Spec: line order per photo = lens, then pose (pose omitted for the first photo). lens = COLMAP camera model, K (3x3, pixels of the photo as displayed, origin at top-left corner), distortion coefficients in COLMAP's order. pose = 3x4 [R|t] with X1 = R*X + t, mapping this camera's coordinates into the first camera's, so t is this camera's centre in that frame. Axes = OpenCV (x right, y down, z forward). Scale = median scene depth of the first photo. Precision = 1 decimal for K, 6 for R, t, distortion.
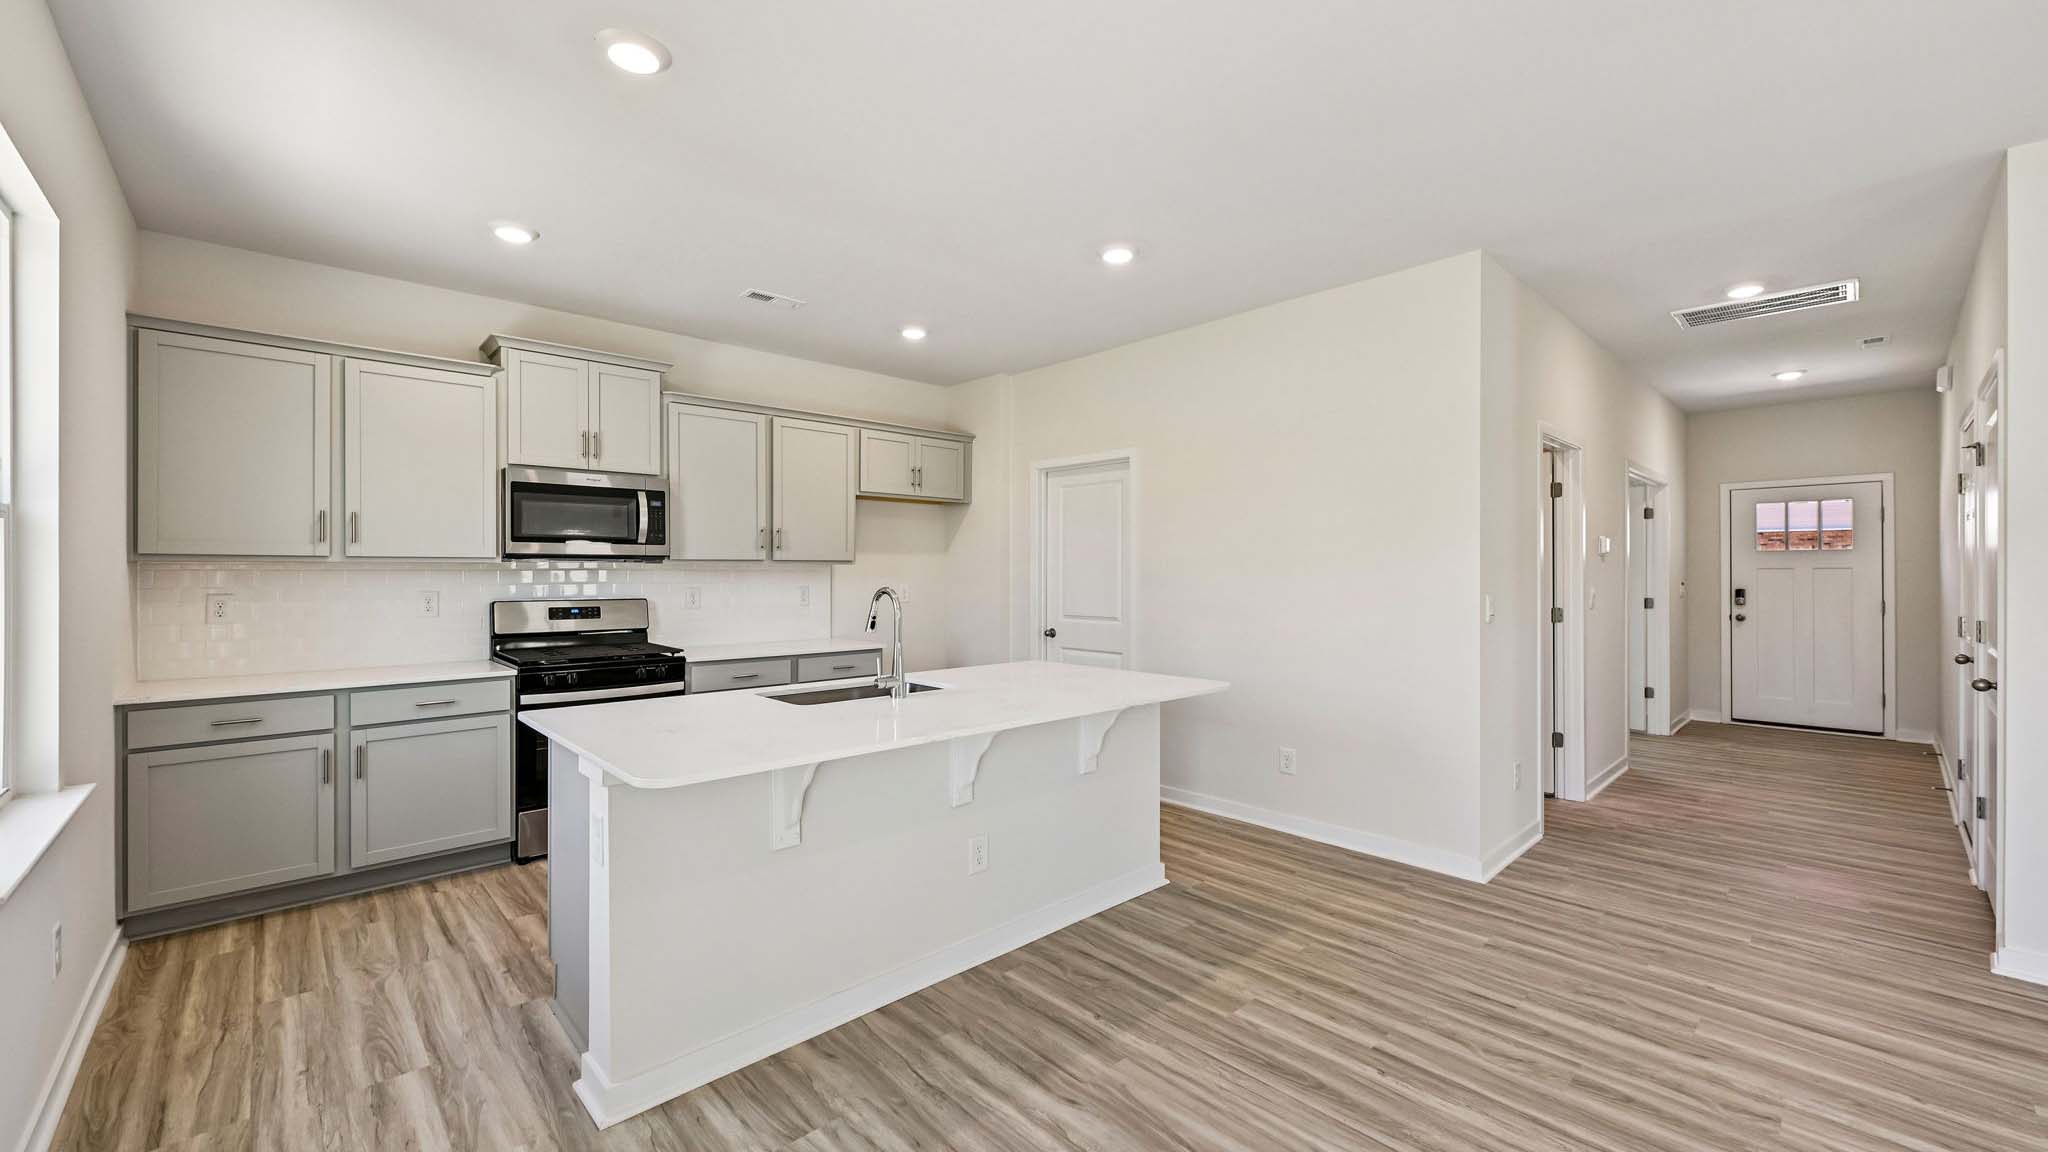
lens RADIAL K [[809.2, 0, 1017.9], [0, 809.2, 571.9], [0, 0, 1]] dist [0.000473, 0.000241]
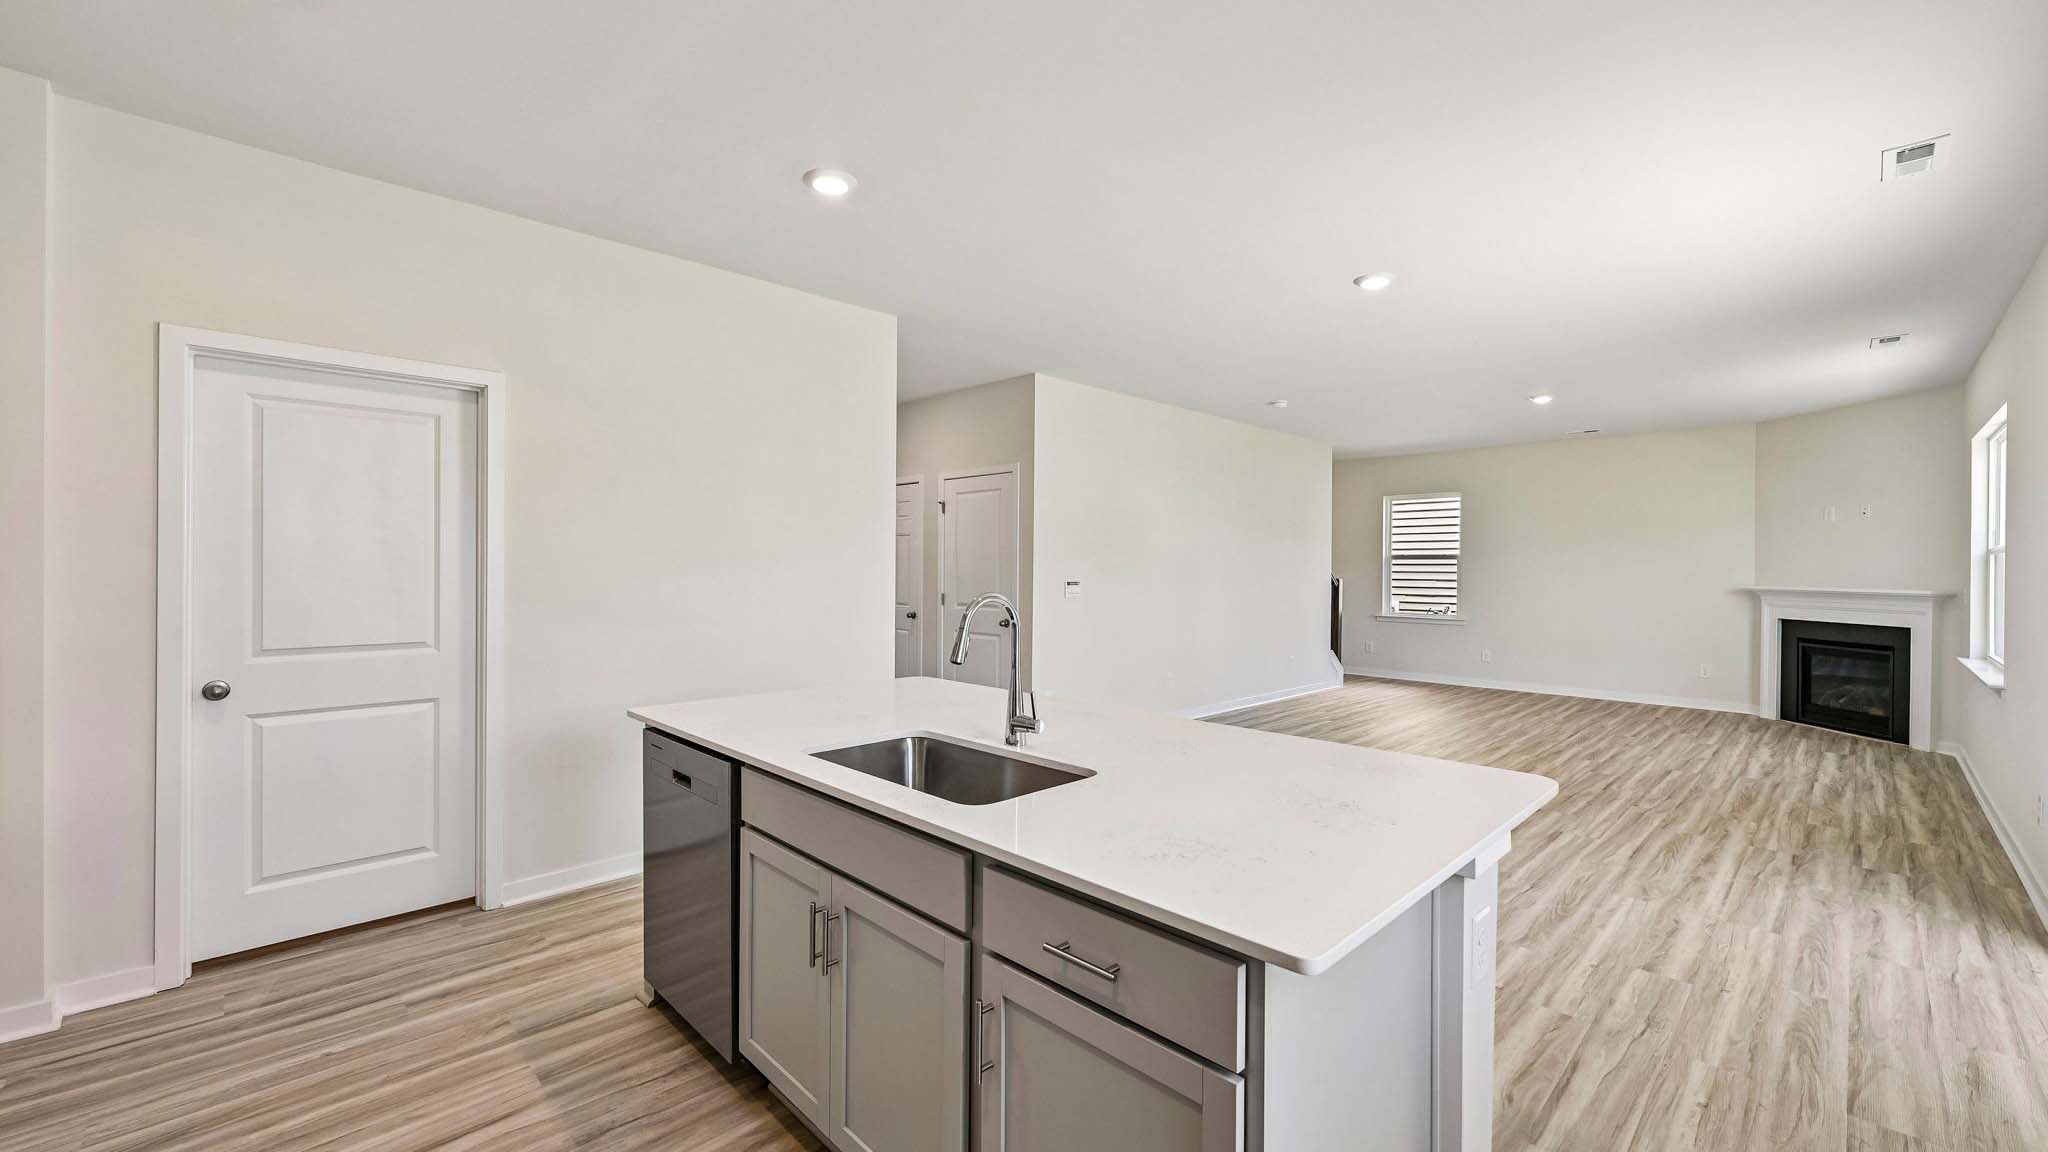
lens RADIAL K [[809.2, 0, 1023.9], [0, 809.2, 567.8], [0, 0, 1]] dist [0.000473, 0.000241]
pose [[-0.020863, -0.001470, 0.999781, -0.732391], [-0.005478, 0.999984, 0.001356, -0.003255], [-0.999767, -0.005448, -0.020871, 0.843943]]
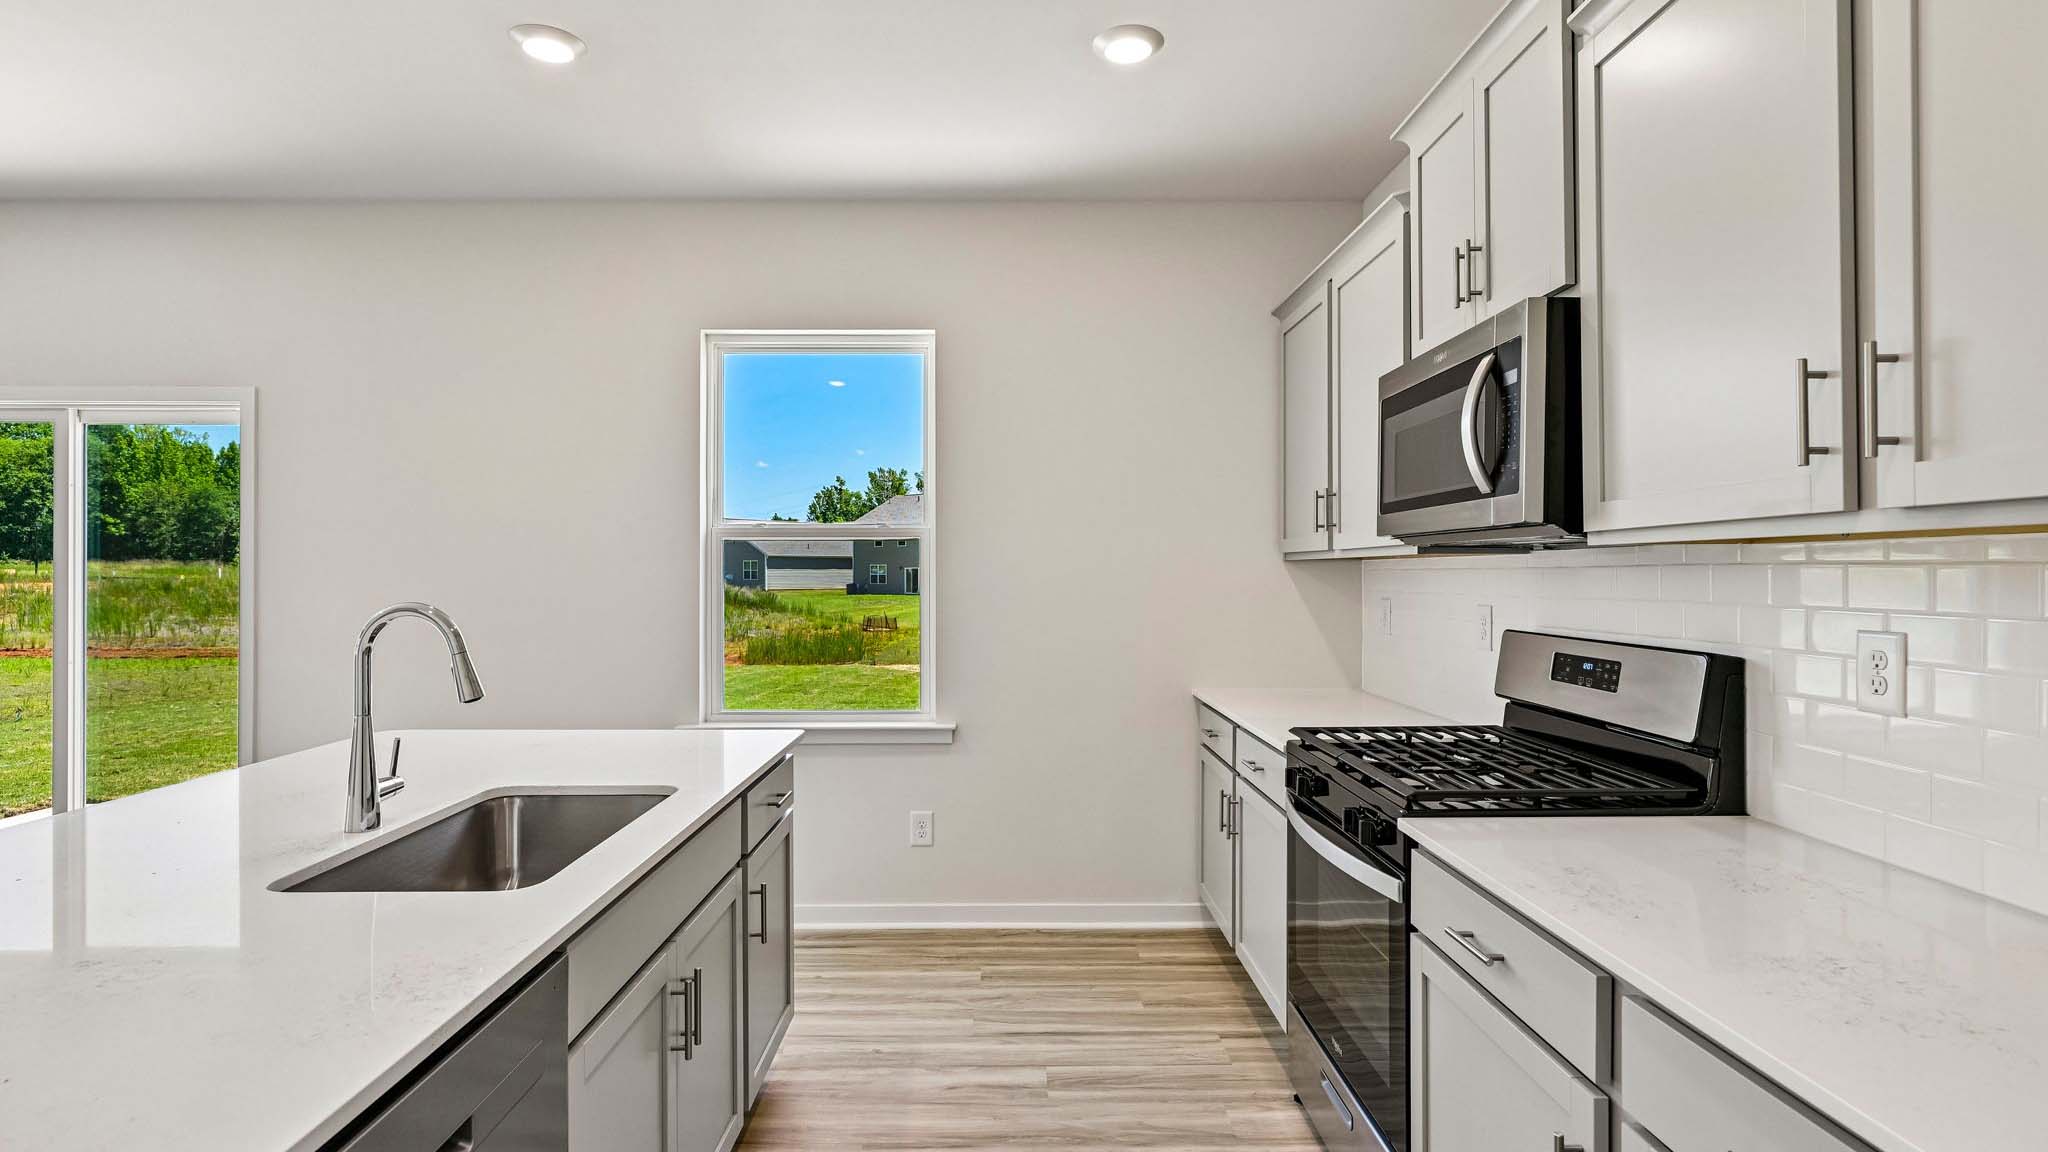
lens RADIAL K [[999.8, 0, 992.8], [0, 999.8, 579.0], [0, 0, 1]] dist [-0.001492, -0.000594]
pose [[-0.683610, 0.012085, -0.729747, 0.029593], [0.007927, 0.999927, 0.009133, -0.003223], [0.729804, 0.000459, -0.683656, 1.417999]]
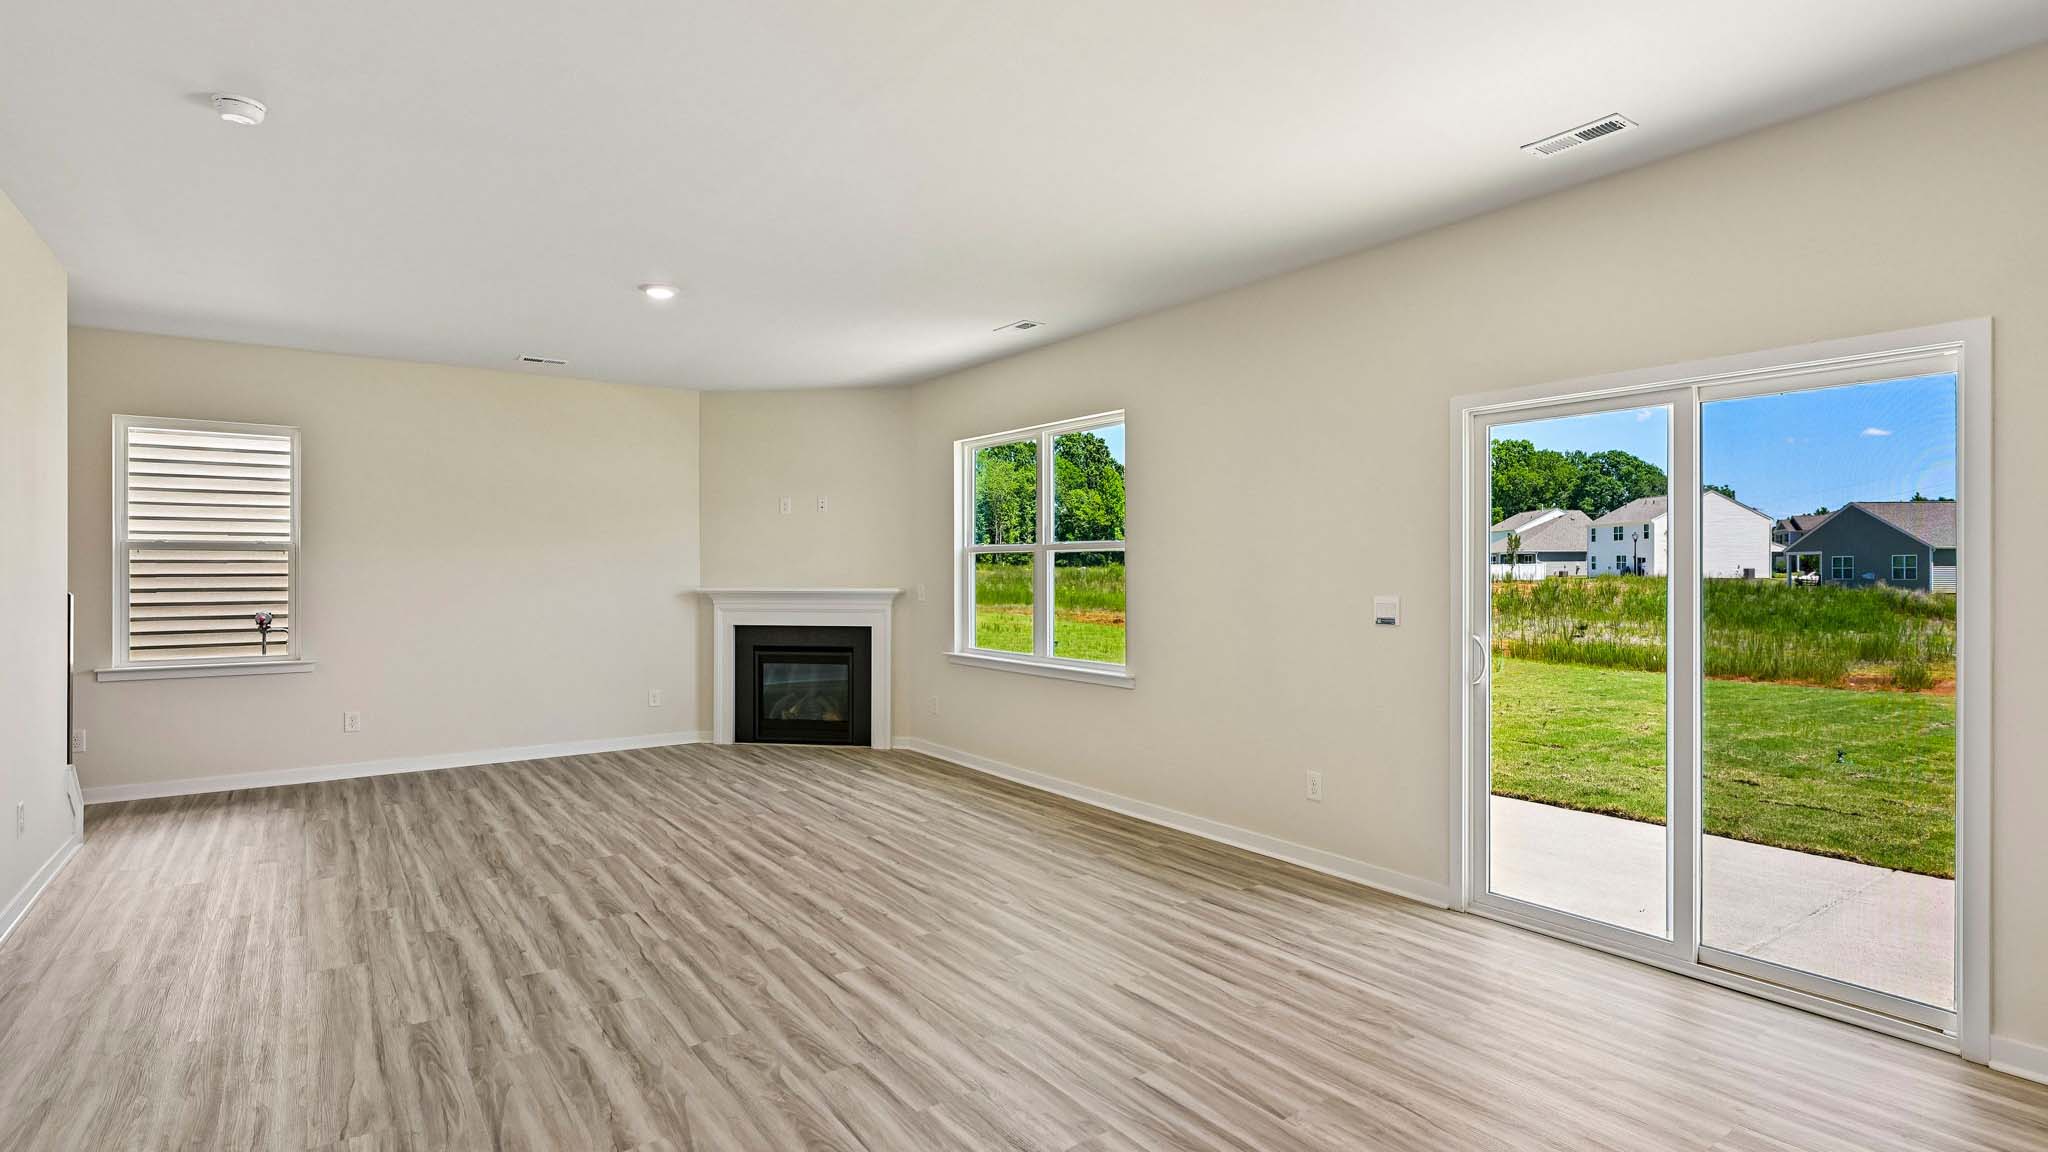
lens RADIAL K [[999.8, 0, 1013.6], [0, 999.8, 555.0], [0, 0, 1]] dist [-0.001492, -0.000594]
pose [[-0.991666, 0.002623, 0.128806, 0.439810], [0.000654, 0.999882, -0.015329, -0.000119], [-0.128831, -0.015117, -0.991551, 0.960567]]
